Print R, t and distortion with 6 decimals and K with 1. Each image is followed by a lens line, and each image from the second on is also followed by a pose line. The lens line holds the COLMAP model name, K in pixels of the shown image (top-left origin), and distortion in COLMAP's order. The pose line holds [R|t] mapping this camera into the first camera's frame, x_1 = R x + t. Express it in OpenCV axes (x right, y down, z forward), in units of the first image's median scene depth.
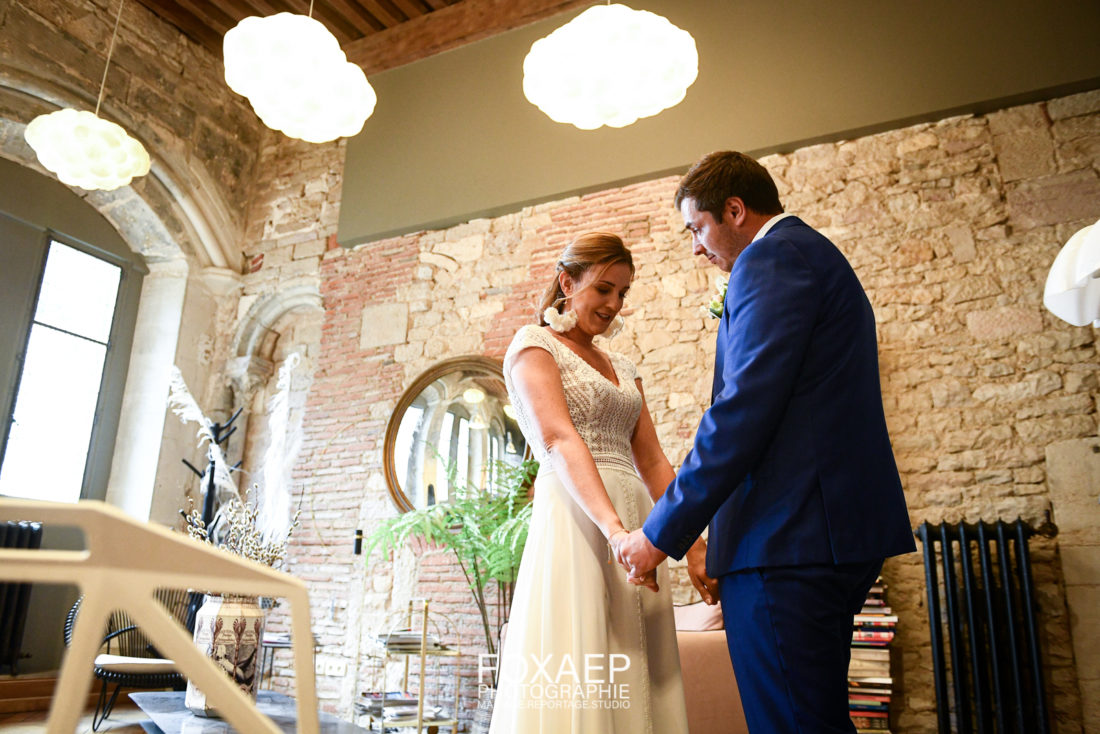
lens RADIAL K [[857.8, 0, 550.0], [0, 857.8, 367.0], [0, 0, 1]] dist [-0.003670, -0.009273]
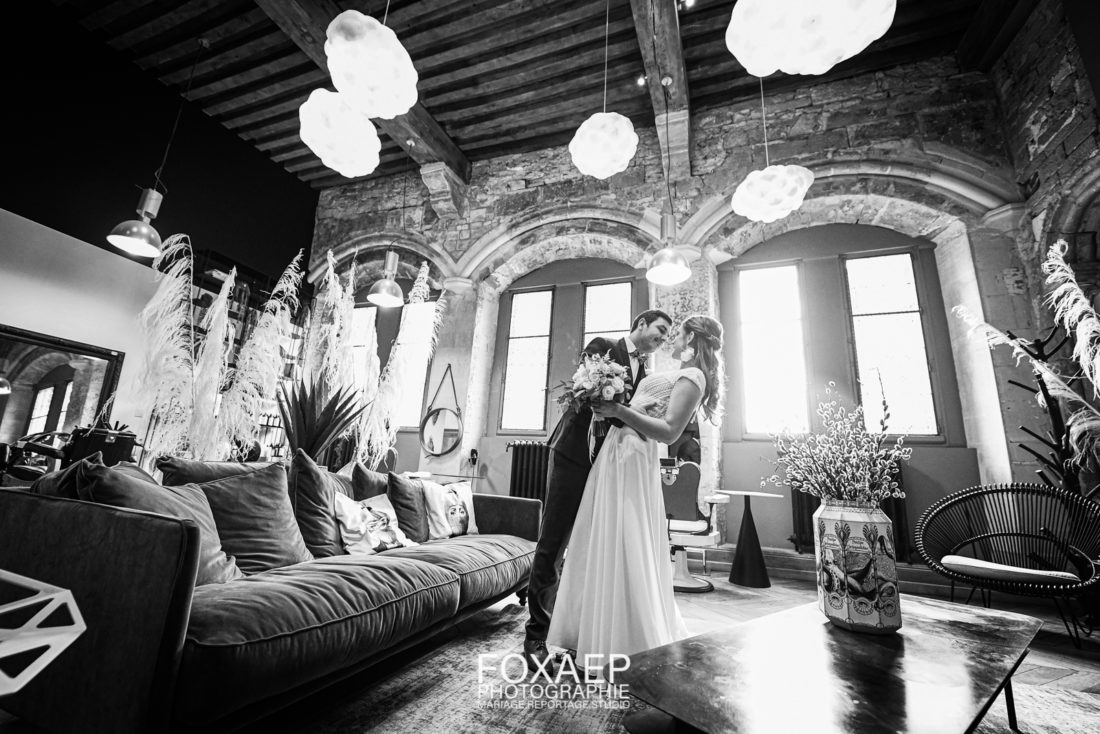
lens RADIAL K [[459.9, 0, 550.0], [0, 459.9, 367.0], [0, 0, 1]] dist [-0.014583, -0.000501]
pose [[0.100466, -0.267836, -0.958212, 0.065878], [0.227385, 0.943777, -0.239960, 0.092567], [0.968609, -0.193775, 0.155719, 0.332119]]
